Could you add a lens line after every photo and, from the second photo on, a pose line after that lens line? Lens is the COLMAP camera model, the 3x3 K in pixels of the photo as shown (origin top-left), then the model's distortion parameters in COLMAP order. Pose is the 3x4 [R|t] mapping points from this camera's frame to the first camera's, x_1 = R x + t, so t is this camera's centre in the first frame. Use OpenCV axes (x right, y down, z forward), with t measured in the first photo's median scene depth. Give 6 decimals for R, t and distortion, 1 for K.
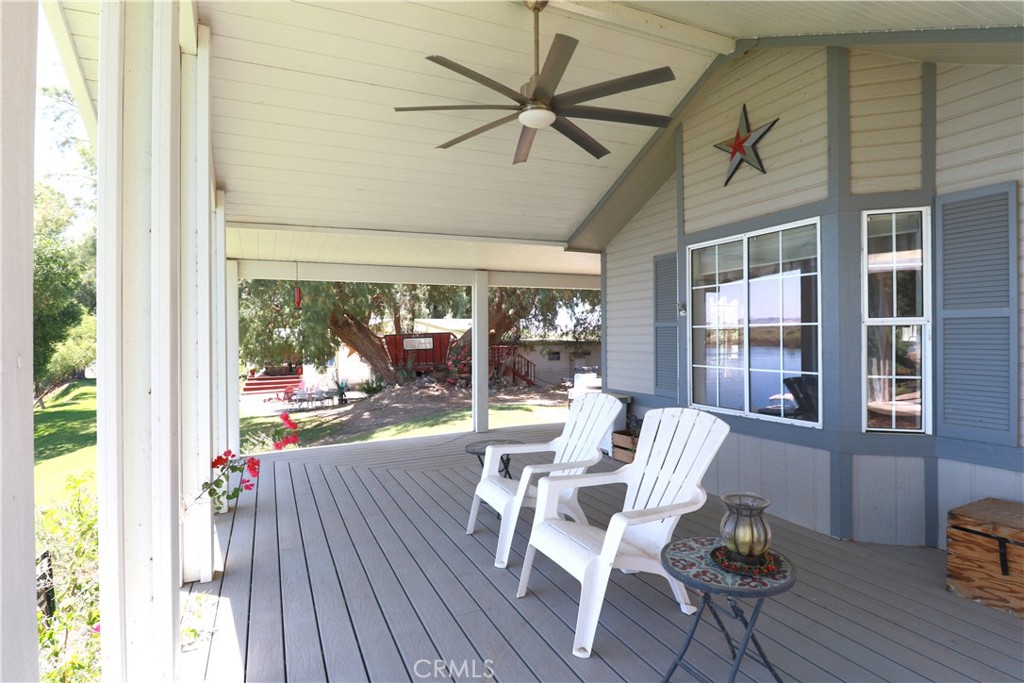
lens RADIAL K [[514.3, 0, 513.7], [0, 514.3, 336.5], [0, 0, 1]] dist [-0.001982, -0.000346]
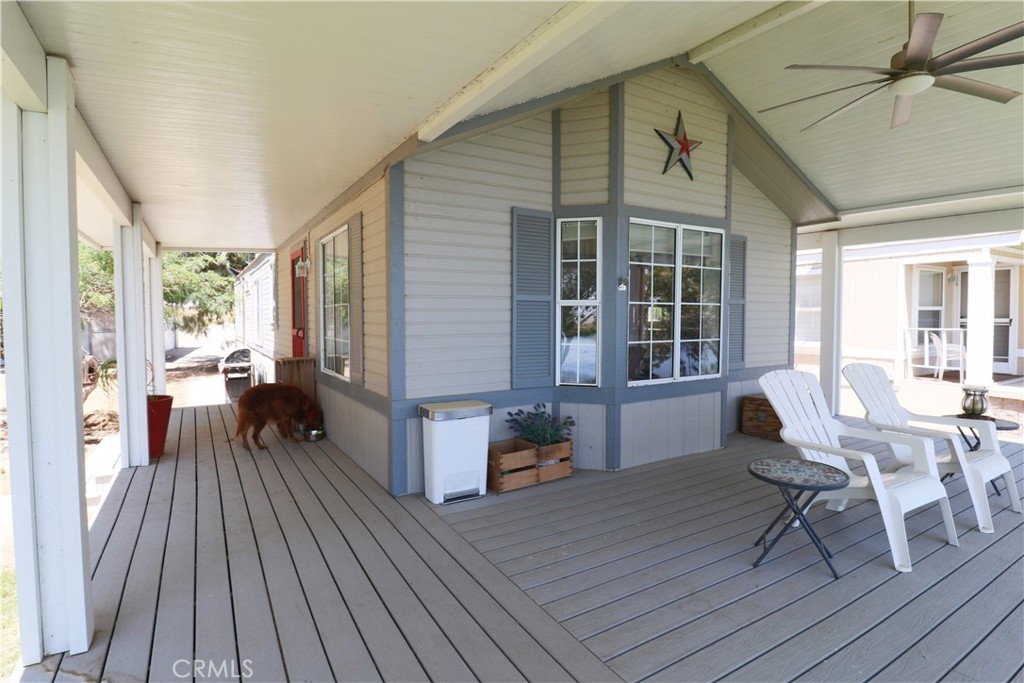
lens RADIAL K [[514.3, 0, 513.7], [0, 514.3, 336.5], [0, 0, 1]] dist [-0.001982, -0.000346]
pose [[-0.101698, -0.034260, 0.994225, -0.566179], [-0.000118, 0.999407, 0.034427, 0.010380], [-0.994815, 0.003384, -0.101641, 1.257761]]
